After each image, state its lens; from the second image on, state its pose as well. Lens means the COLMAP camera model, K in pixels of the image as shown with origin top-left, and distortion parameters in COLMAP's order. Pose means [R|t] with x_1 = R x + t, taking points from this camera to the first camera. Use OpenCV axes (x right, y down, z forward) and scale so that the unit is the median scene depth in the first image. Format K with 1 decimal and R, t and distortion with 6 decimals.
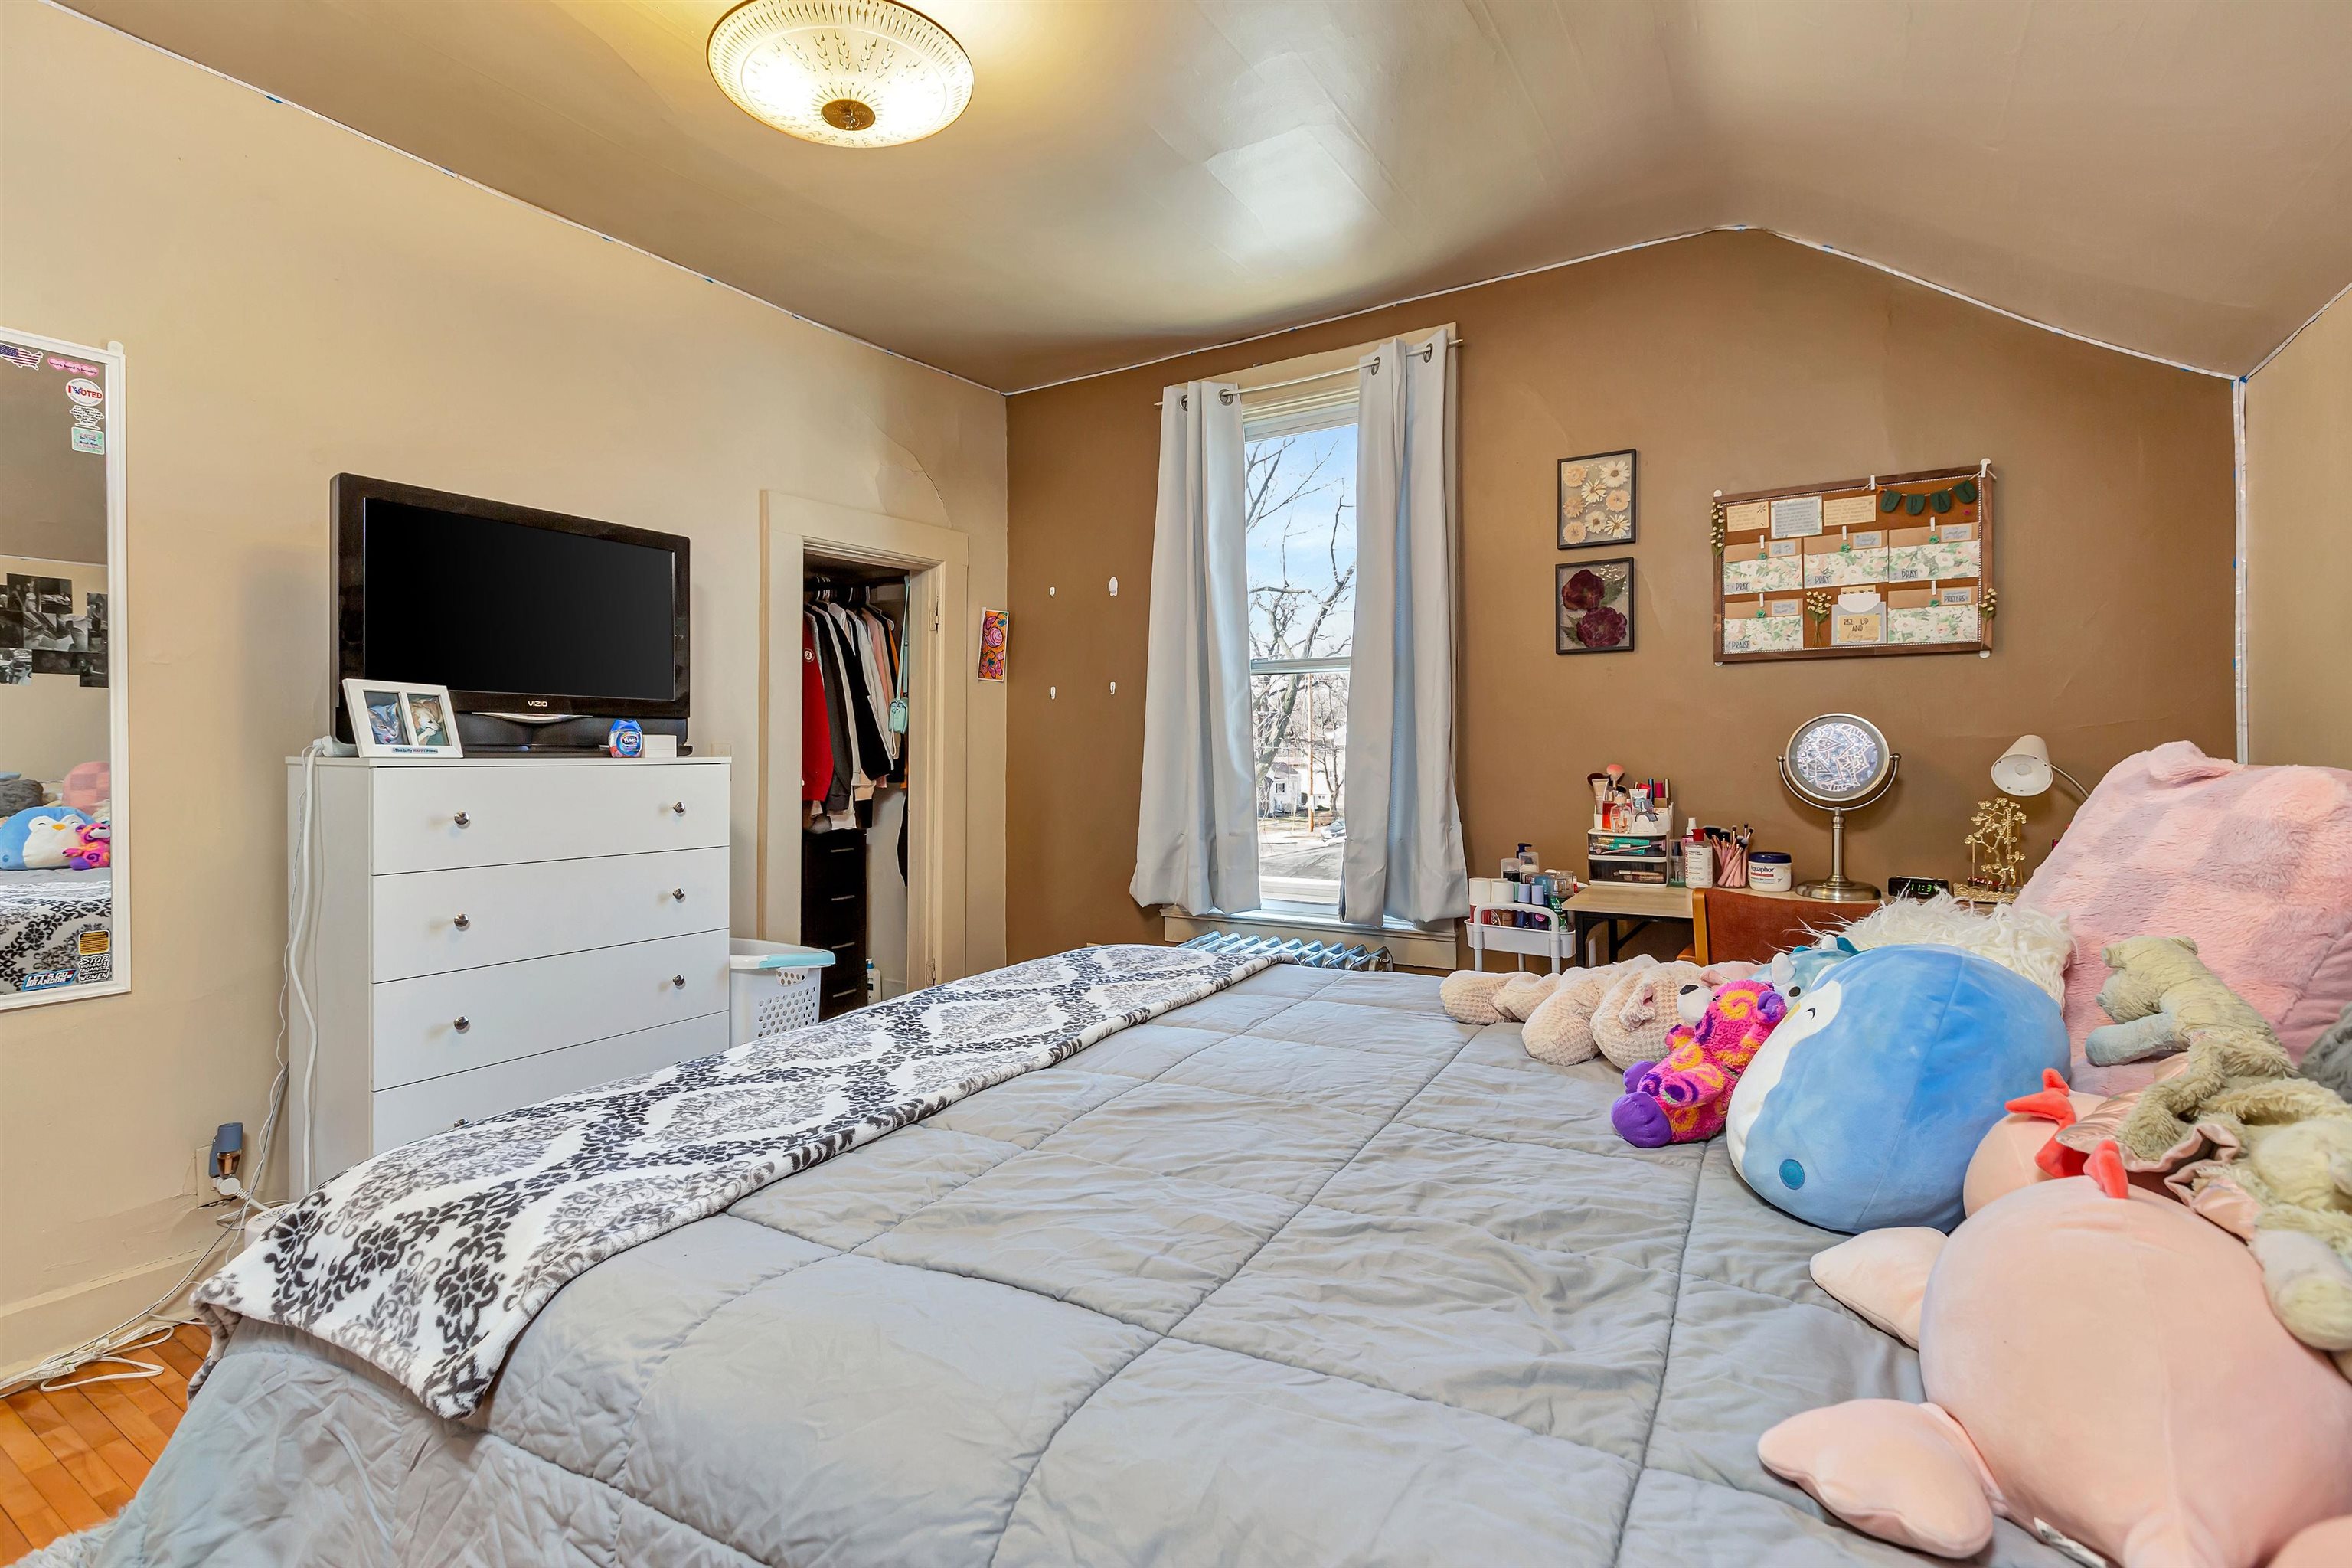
lens RADIAL K [[1080.1, 0, 1169.6], [0, 1080.1, 750.1], [0, 0, 1]] dist [0.001524, 0.000041]
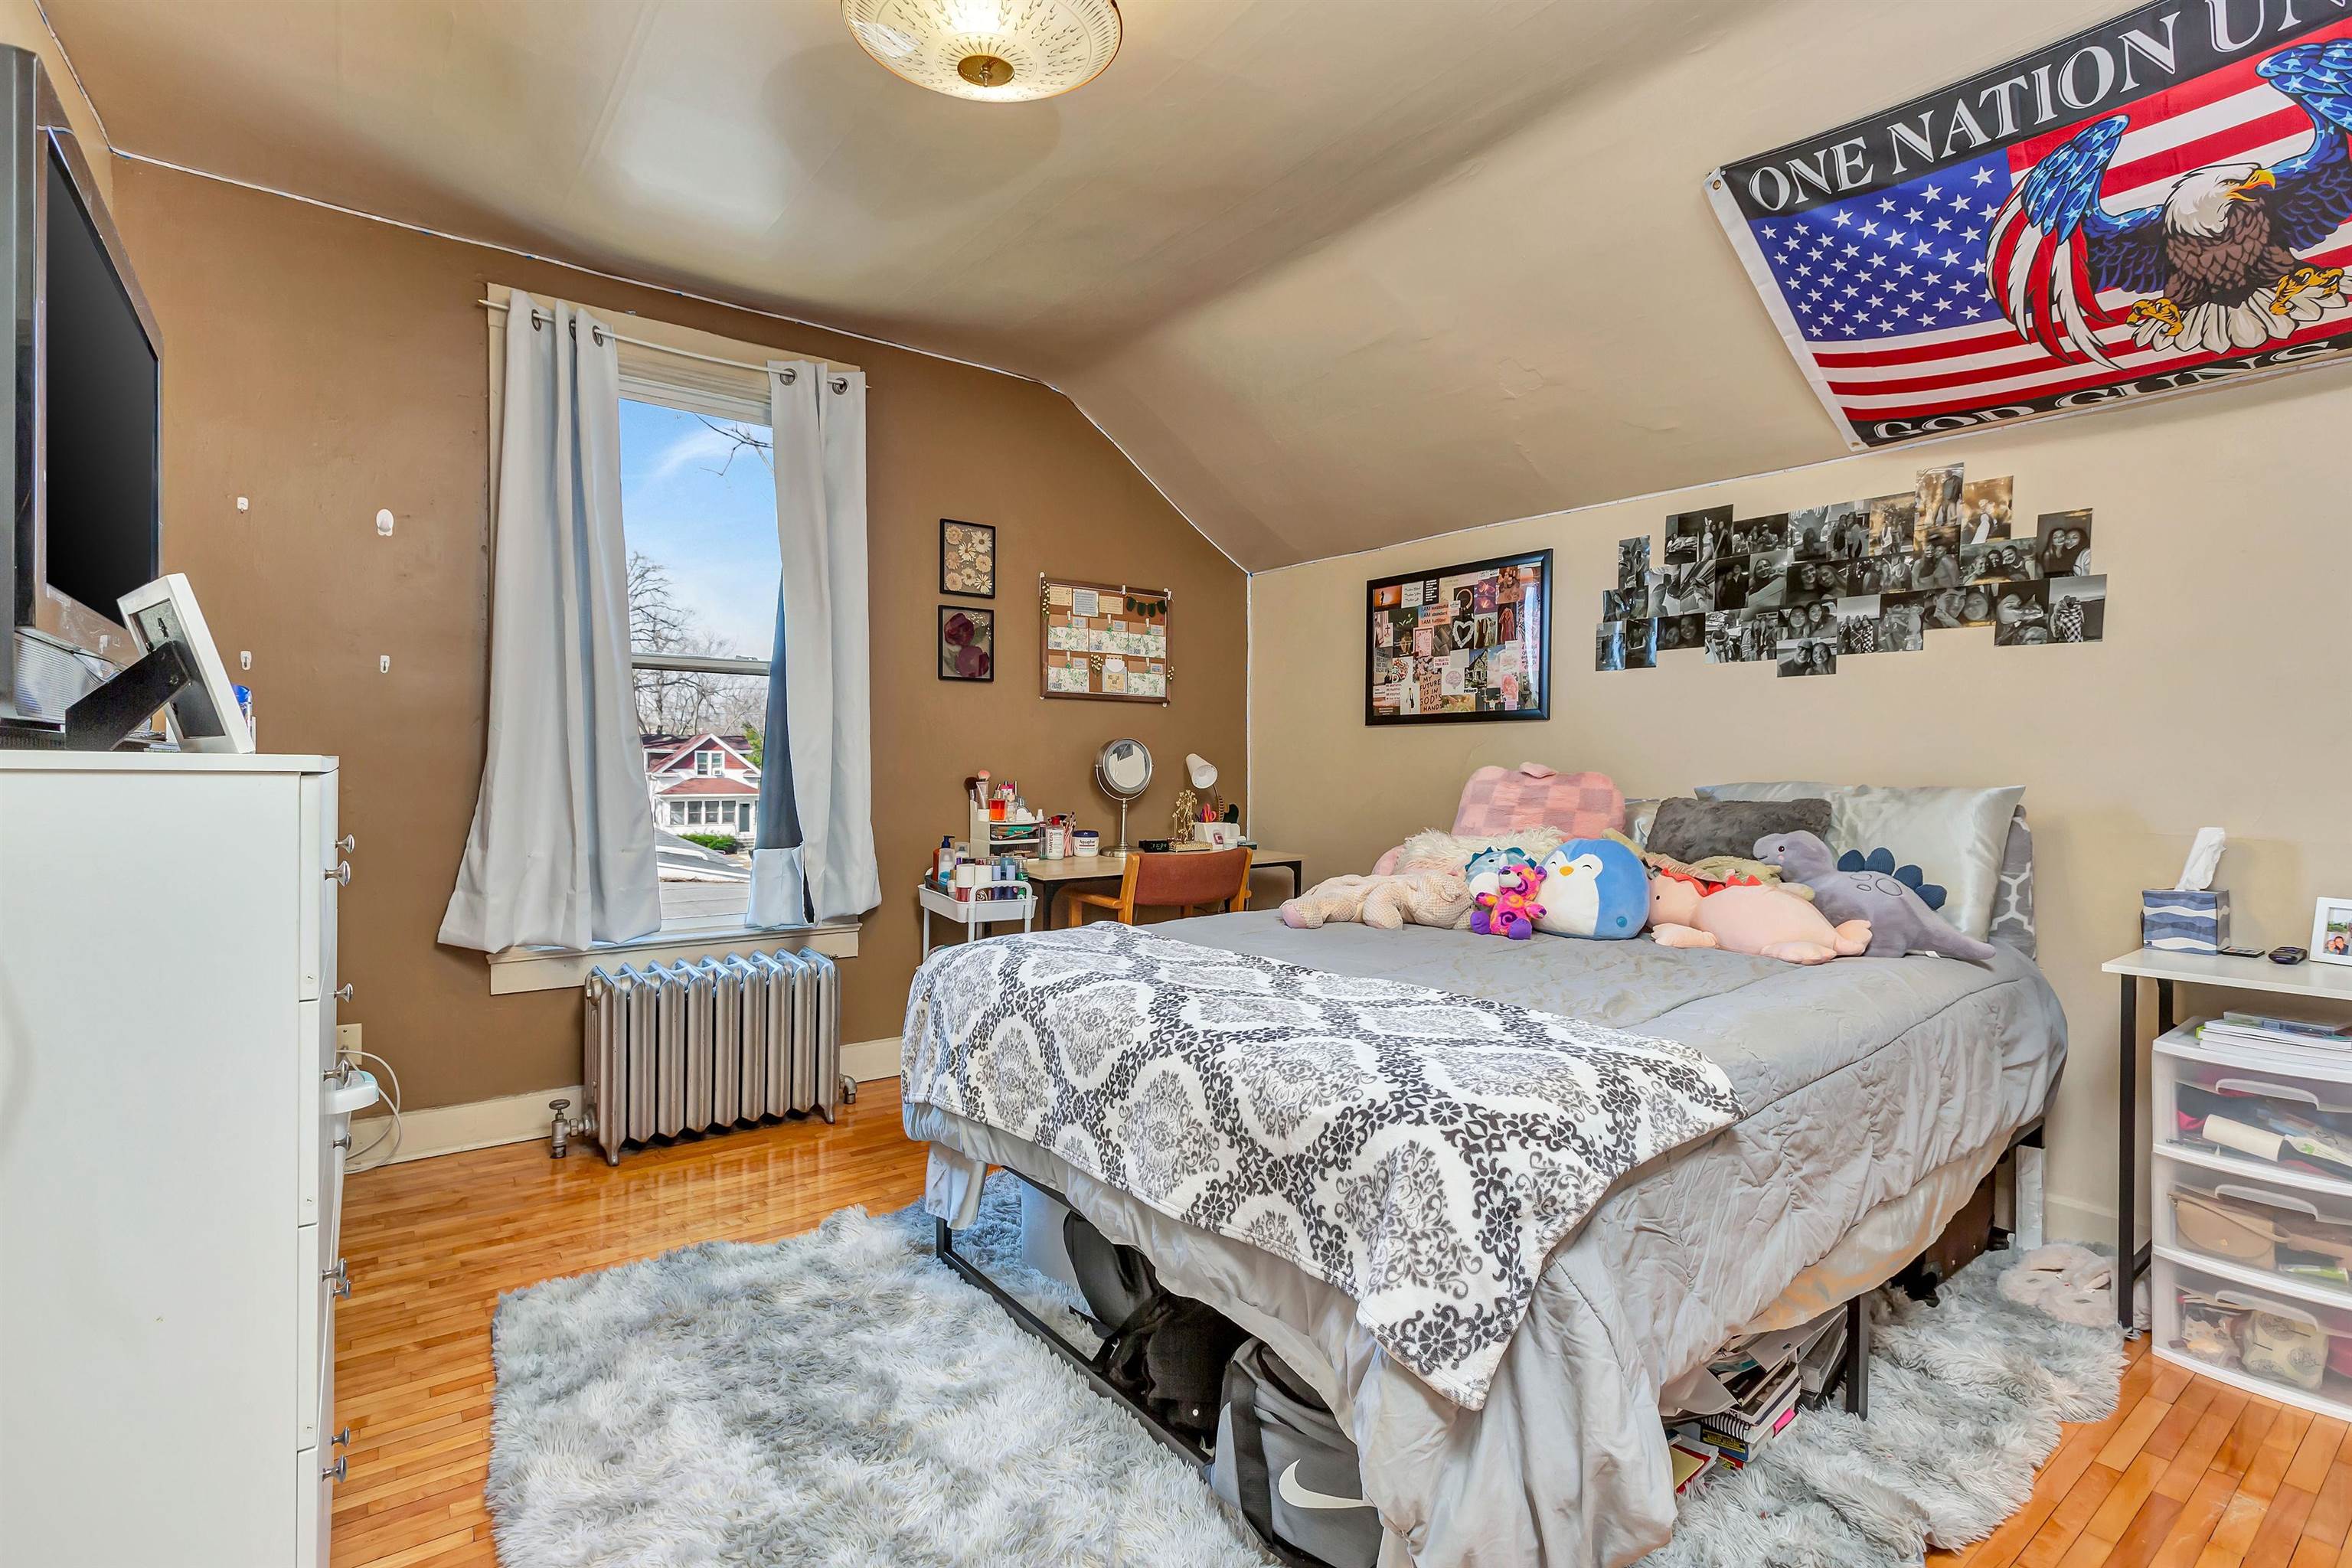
lens RADIAL K [[1080.1, 0, 1182.9], [0, 1080.1, 778.2], [0, 0, 1]] dist [0.001524, 0.000041]
pose [[0.367663, -0.002996, 0.929954, -0.733715], [-0.012026, 0.999896, 0.007975, 0.010143], [-0.929881, -0.014116, 0.367589, 0.330268]]
